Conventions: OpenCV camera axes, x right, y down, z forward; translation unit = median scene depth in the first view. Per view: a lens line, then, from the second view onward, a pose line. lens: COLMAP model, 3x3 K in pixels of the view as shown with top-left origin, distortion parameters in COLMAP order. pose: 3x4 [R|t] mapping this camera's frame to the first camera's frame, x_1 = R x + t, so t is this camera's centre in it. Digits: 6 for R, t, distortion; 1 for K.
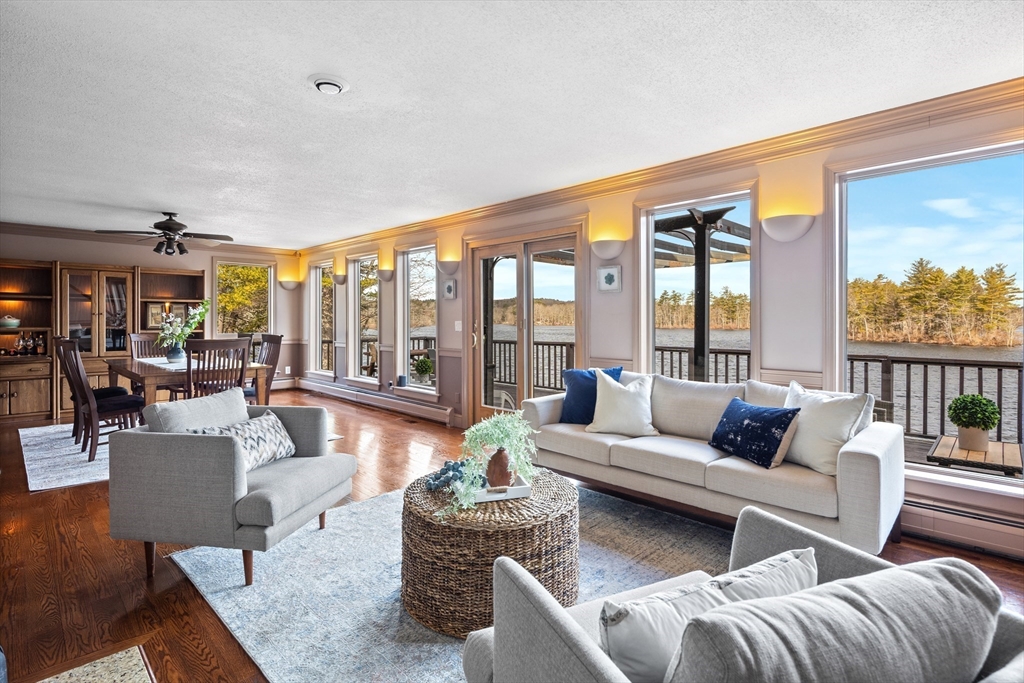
lens RADIAL K [[495.7, 0, 506.5], [0, 495.7, 321.8], [0, 0, 1]] dist [-0.001416, -0.001162]
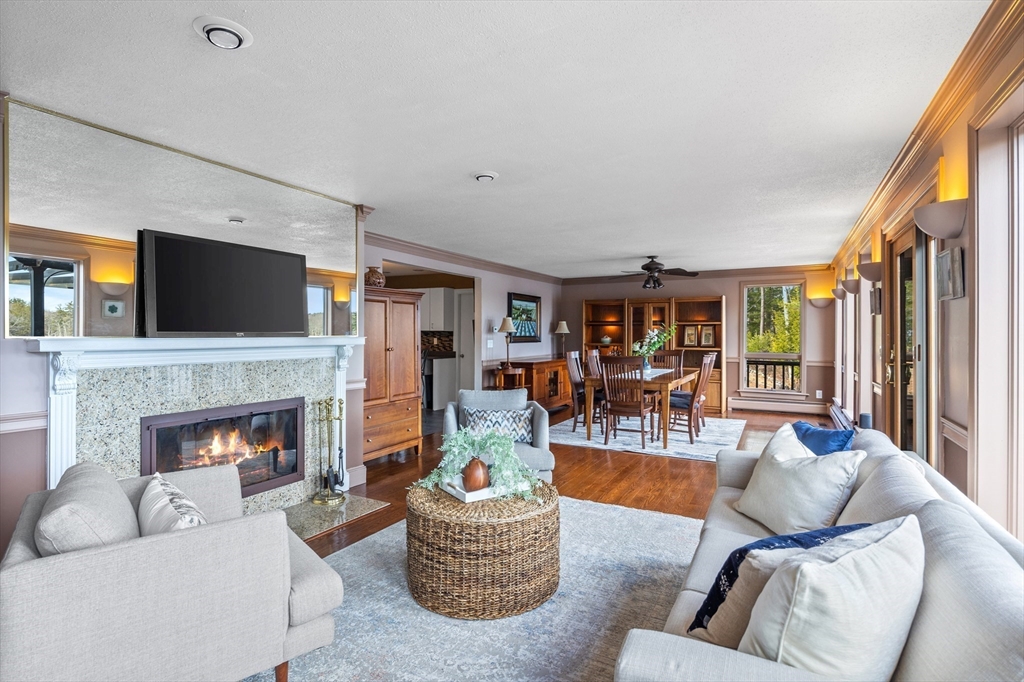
lens RADIAL K [[495.7, 0, 517.6], [0, 495.7, 336.7], [0, 0, 1]] dist [-0.001416, -0.001162]
pose [[0.286152, 0.003925, -0.958176, 0.370050], [-0.008341, 0.999964, 0.001605, -0.009025], [0.958148, 0.007533, 0.286175, 0.251432]]
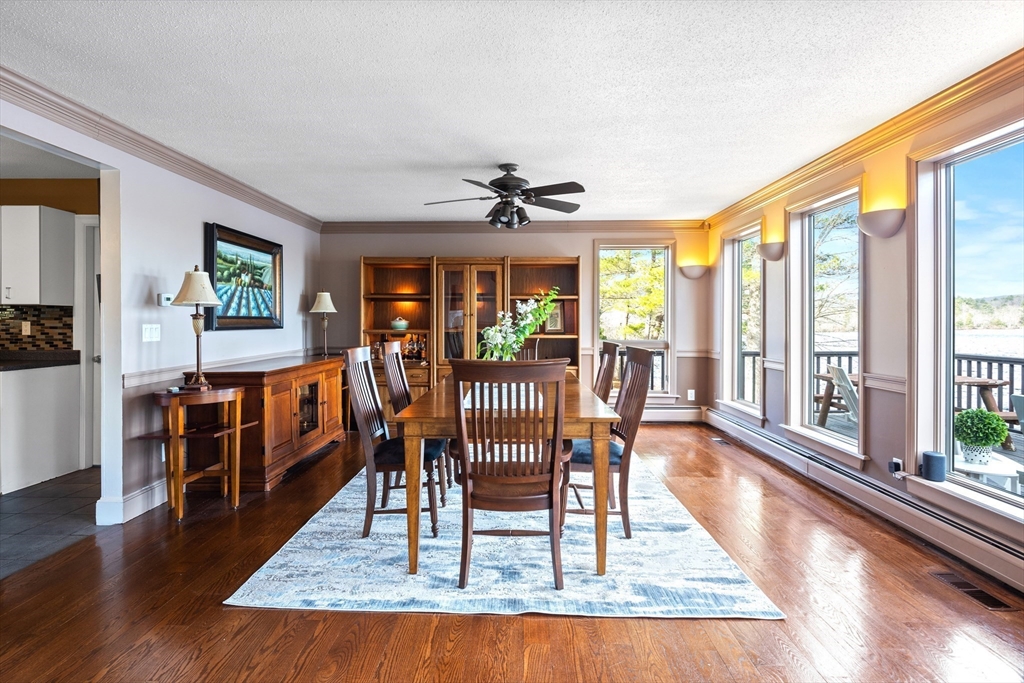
lens RADIAL K [[495.7, 0, 504.6], [0, 495.7, 325.5], [0, 0, 1]] dist [-0.001416, -0.001162]
pose [[0.684720, 0.004559, -0.728792, -0.150572], [-0.003815, 0.999989, 0.002671, -0.000073], [0.728796, 0.000951, 0.684730, 0.437365]]
